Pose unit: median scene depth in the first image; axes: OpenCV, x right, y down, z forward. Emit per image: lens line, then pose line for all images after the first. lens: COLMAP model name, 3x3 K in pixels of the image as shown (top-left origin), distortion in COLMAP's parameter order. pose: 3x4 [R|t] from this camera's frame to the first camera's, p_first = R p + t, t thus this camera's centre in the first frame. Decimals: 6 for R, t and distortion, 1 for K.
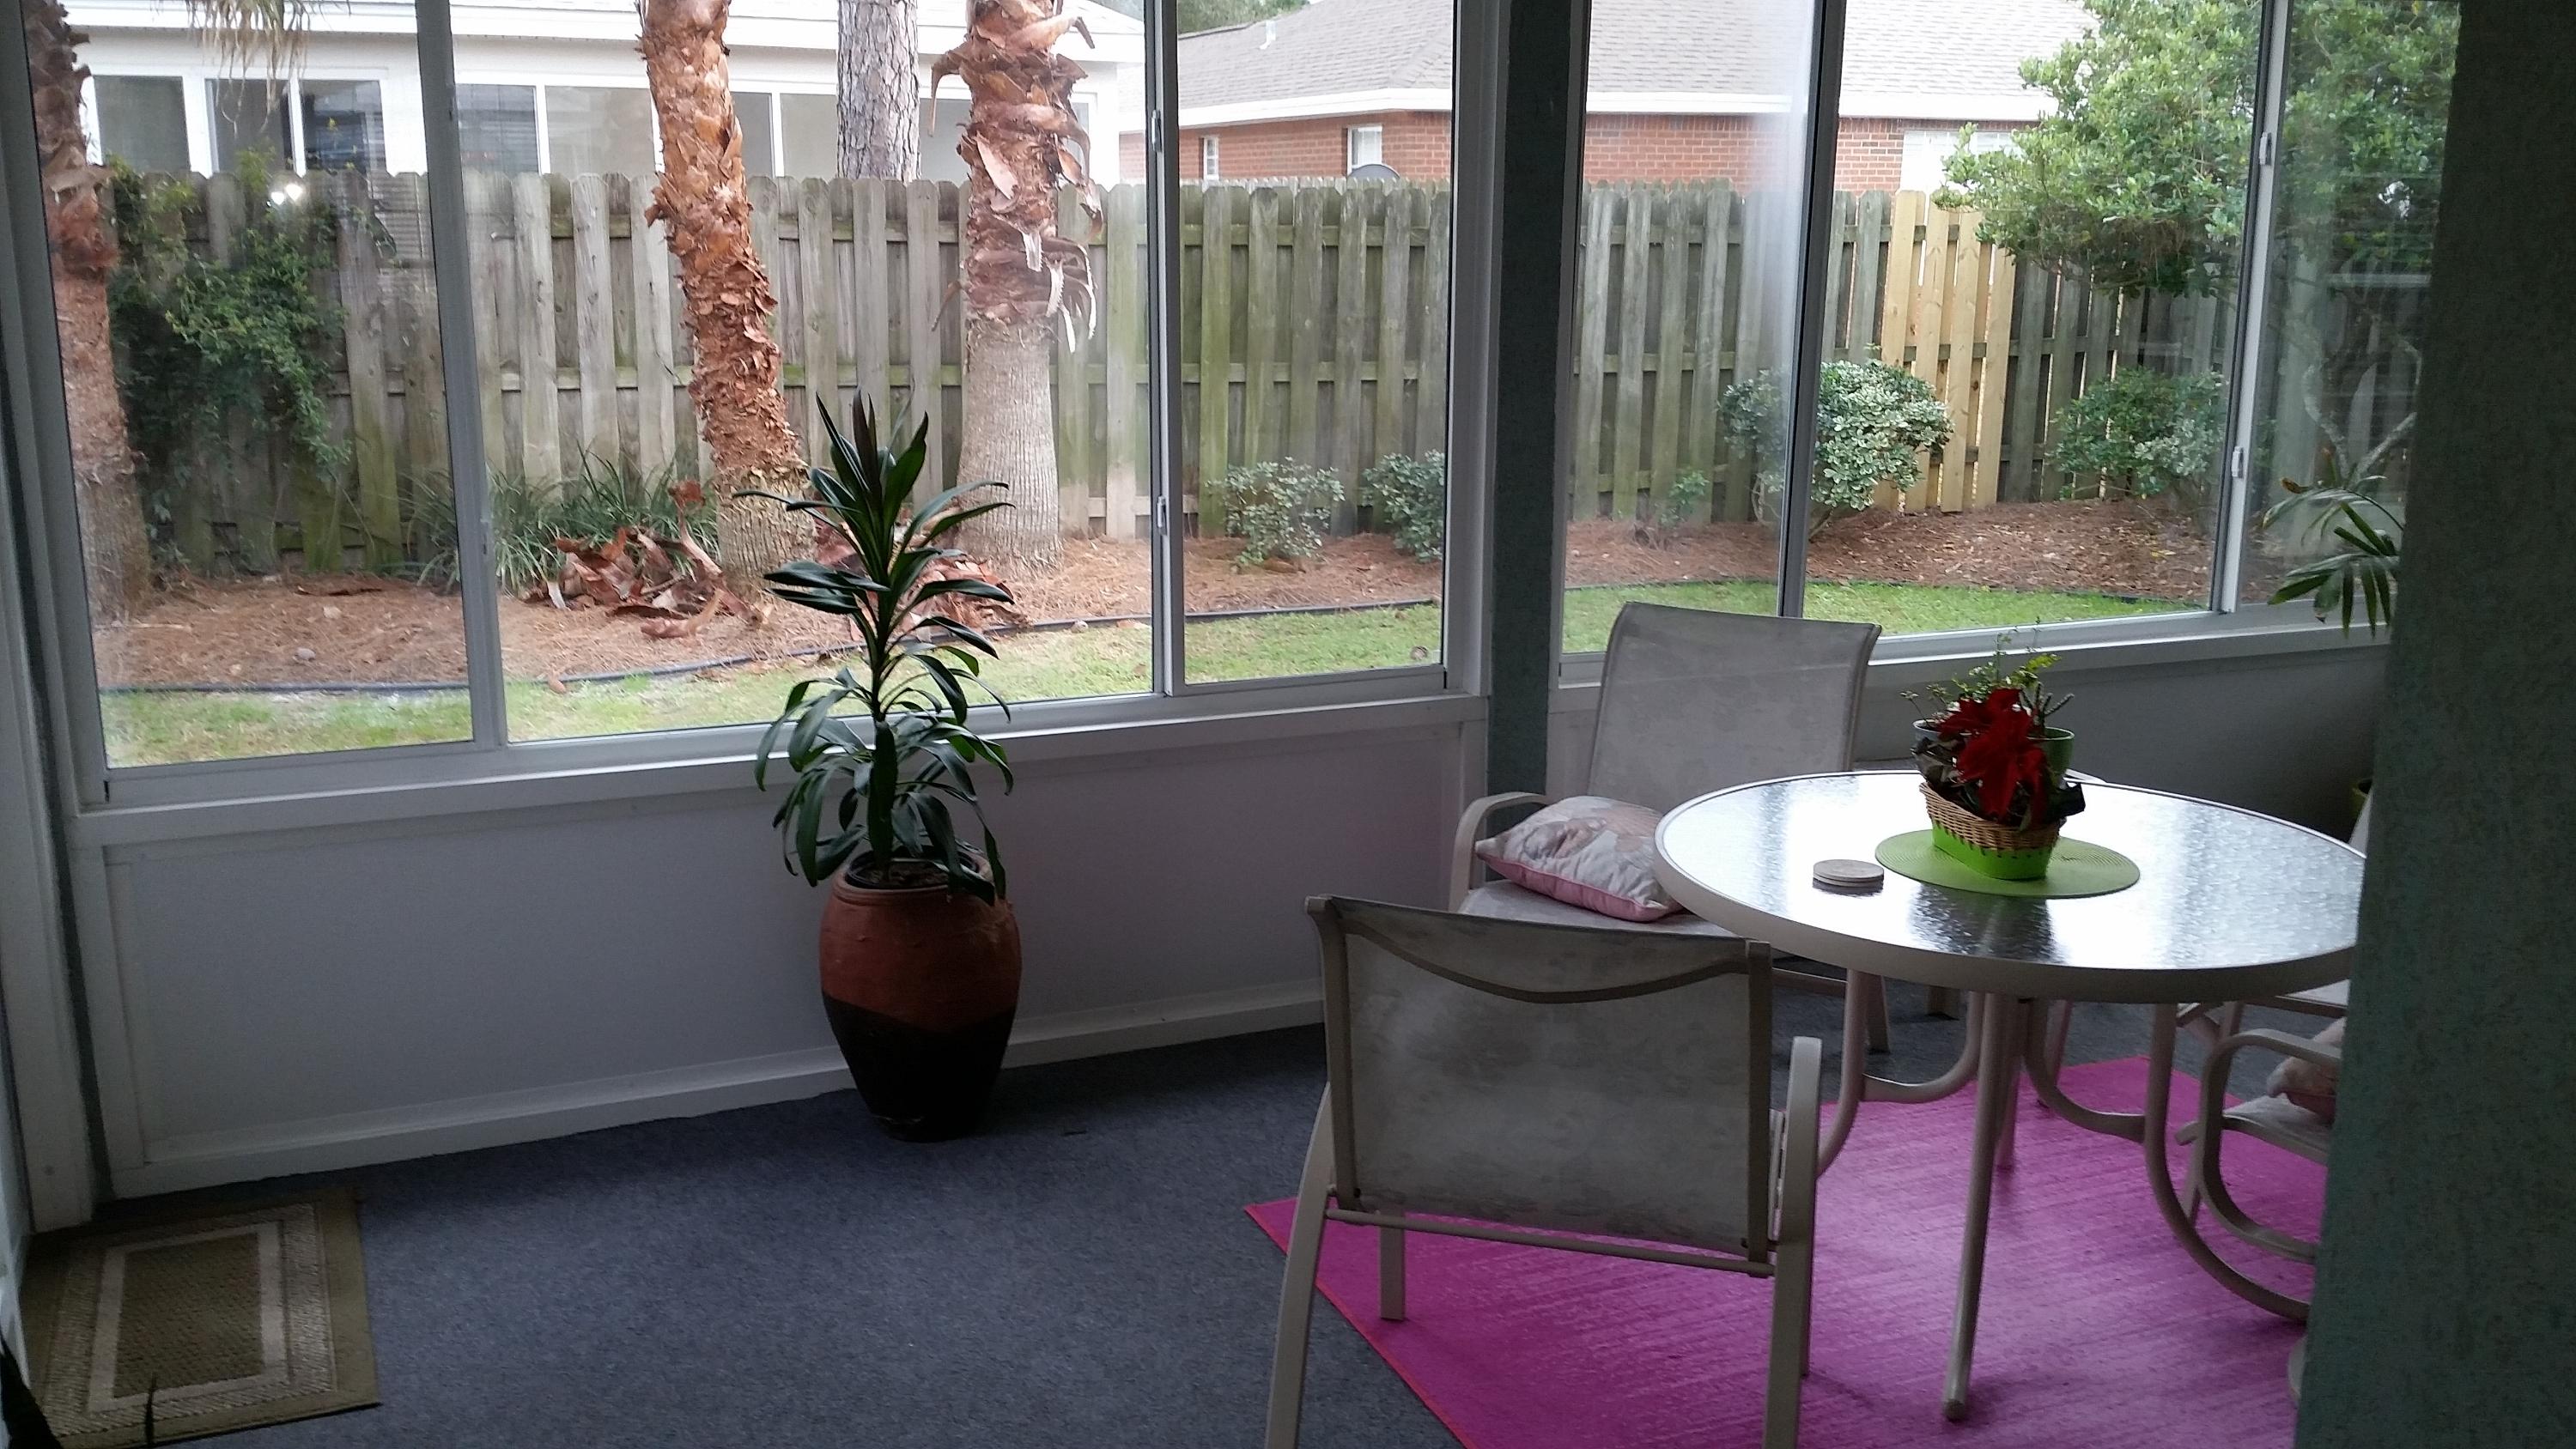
lens RADIAL K [[2289.1, 0, 1288.0], [0, 2289.1, 724.5], [0, 0, 1]] dist [0.082263, 0.170219]
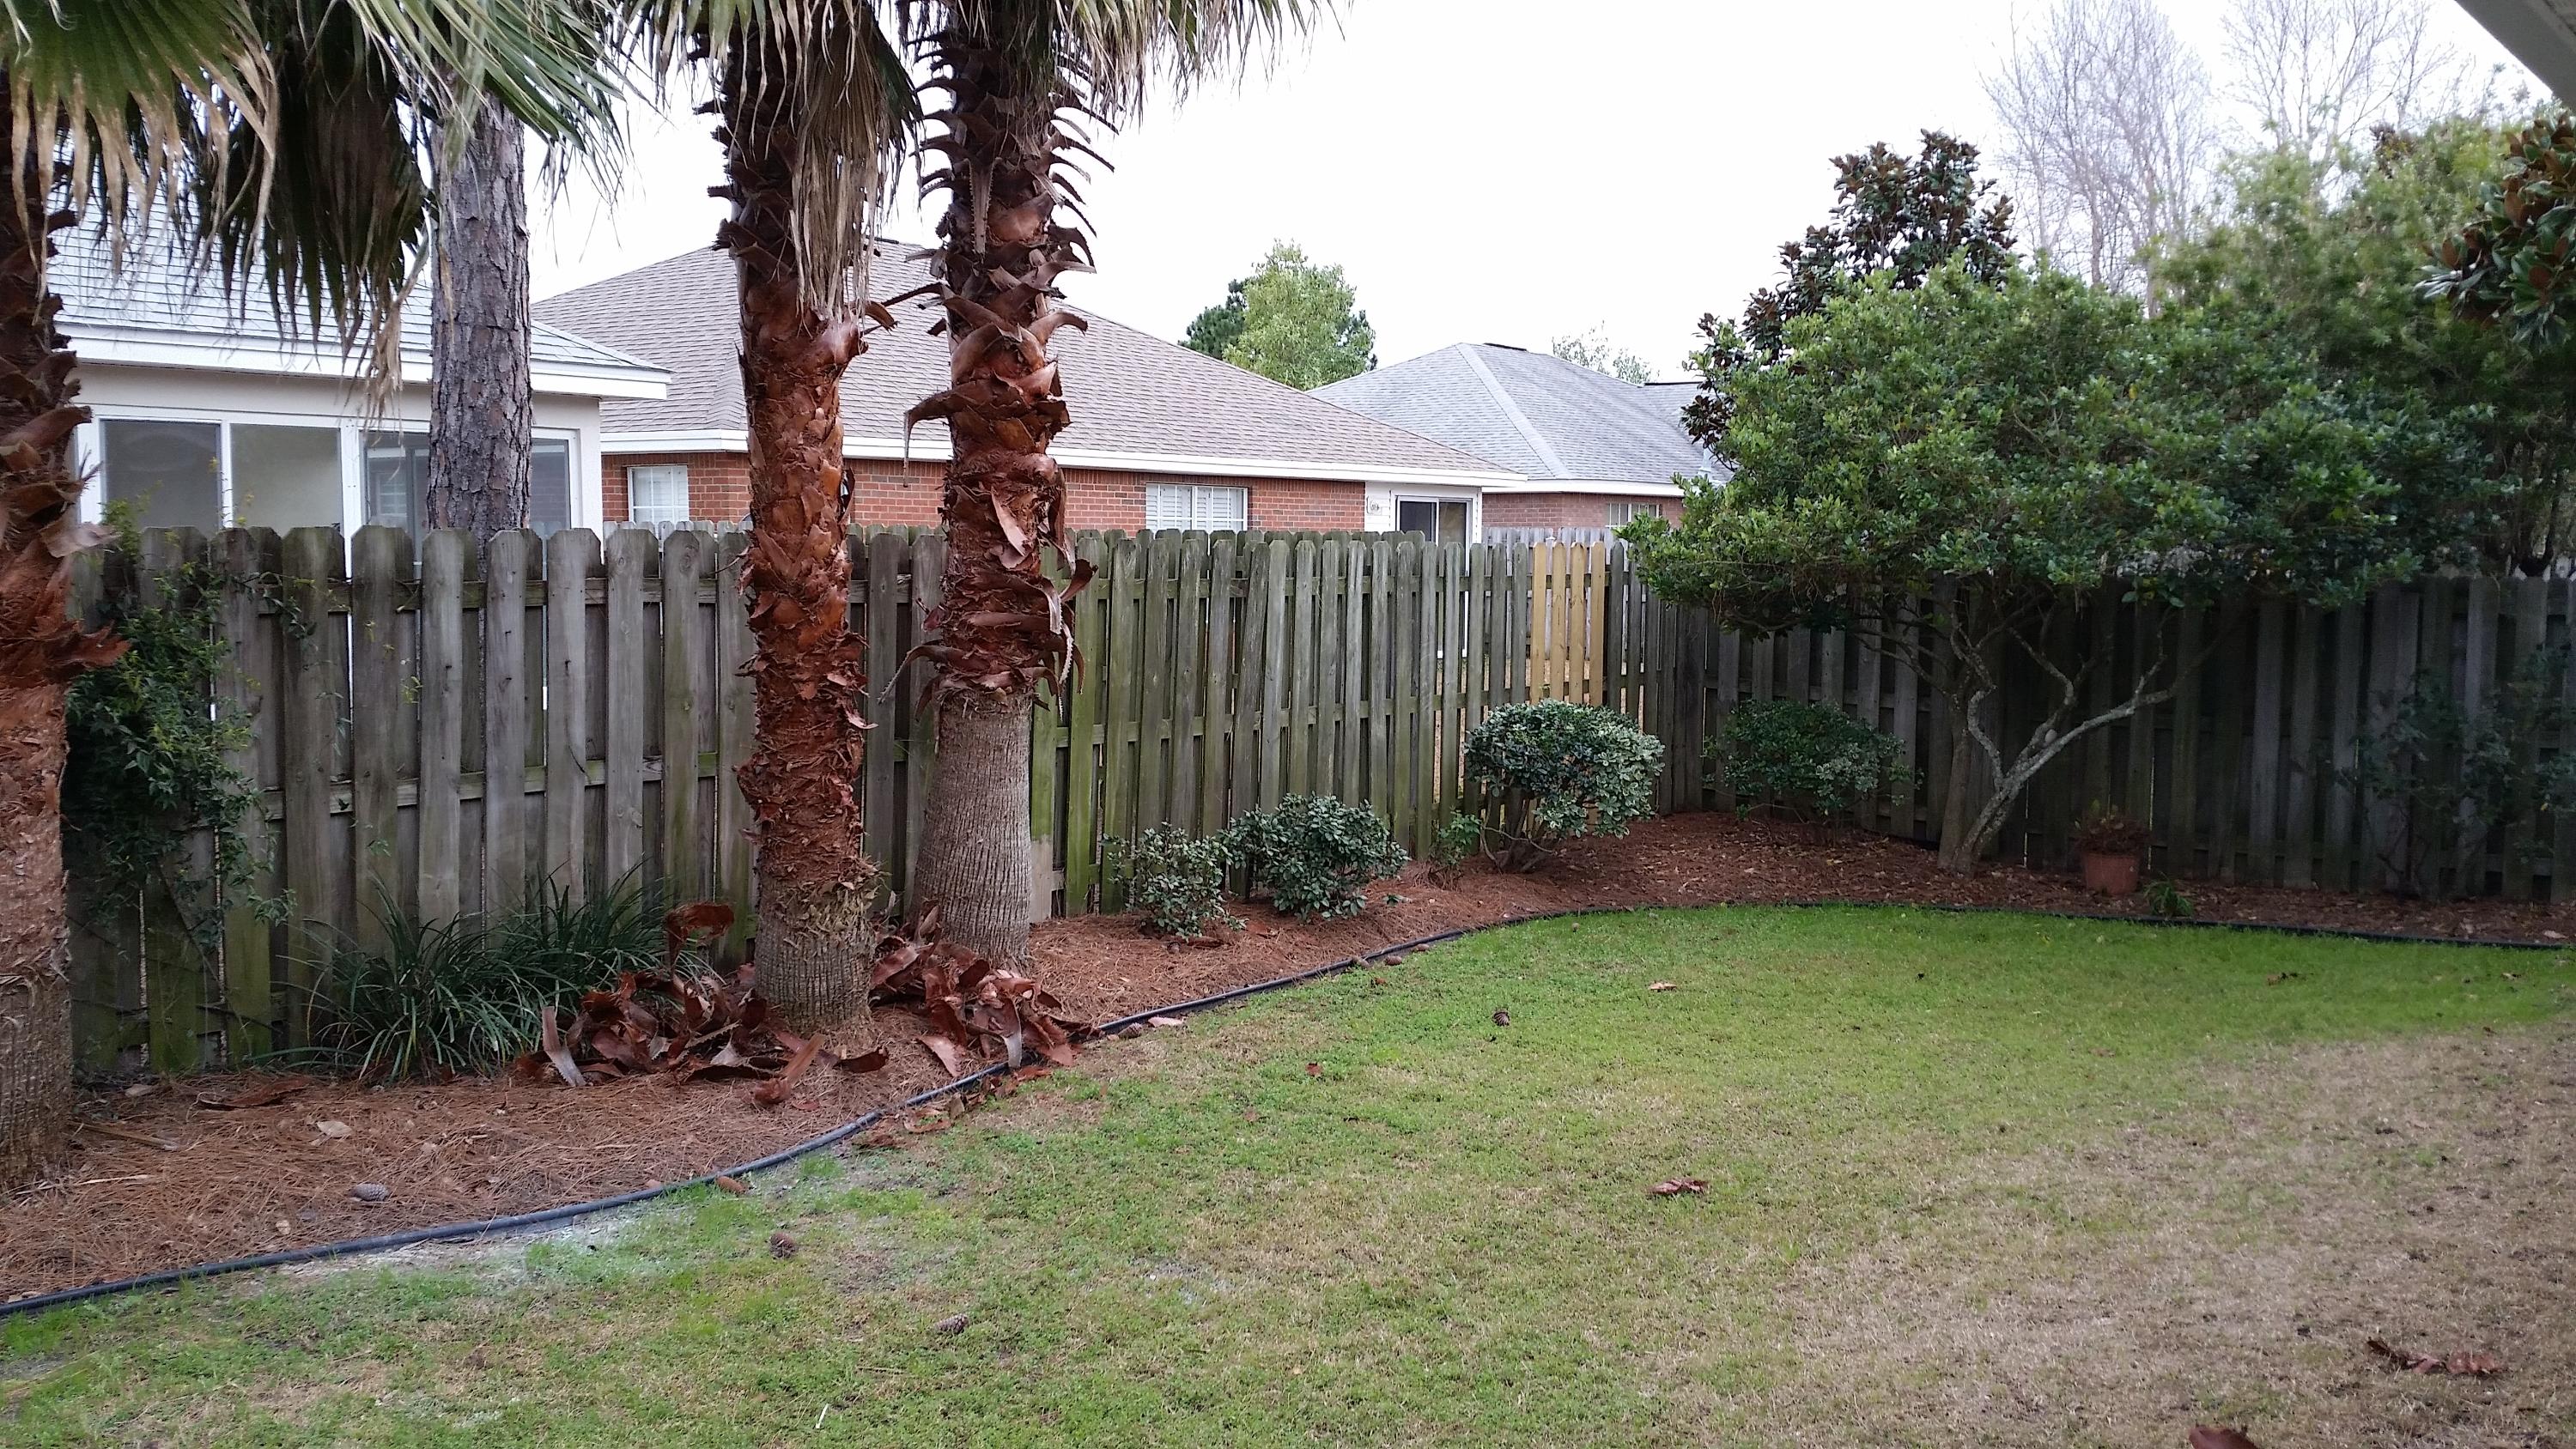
lens RADIAL K [[2289.1, 0, 1288.0], [0, 2289.1, 724.5], [0, 0, 1]] dist [0.082263, 0.170219]
pose [[0.862820, -0.042641, 0.503709, -0.463610], [0.113095, 0.987461, -0.110133, -0.052935], [-0.492697, 0.151992, 0.856824, 0.194030]]
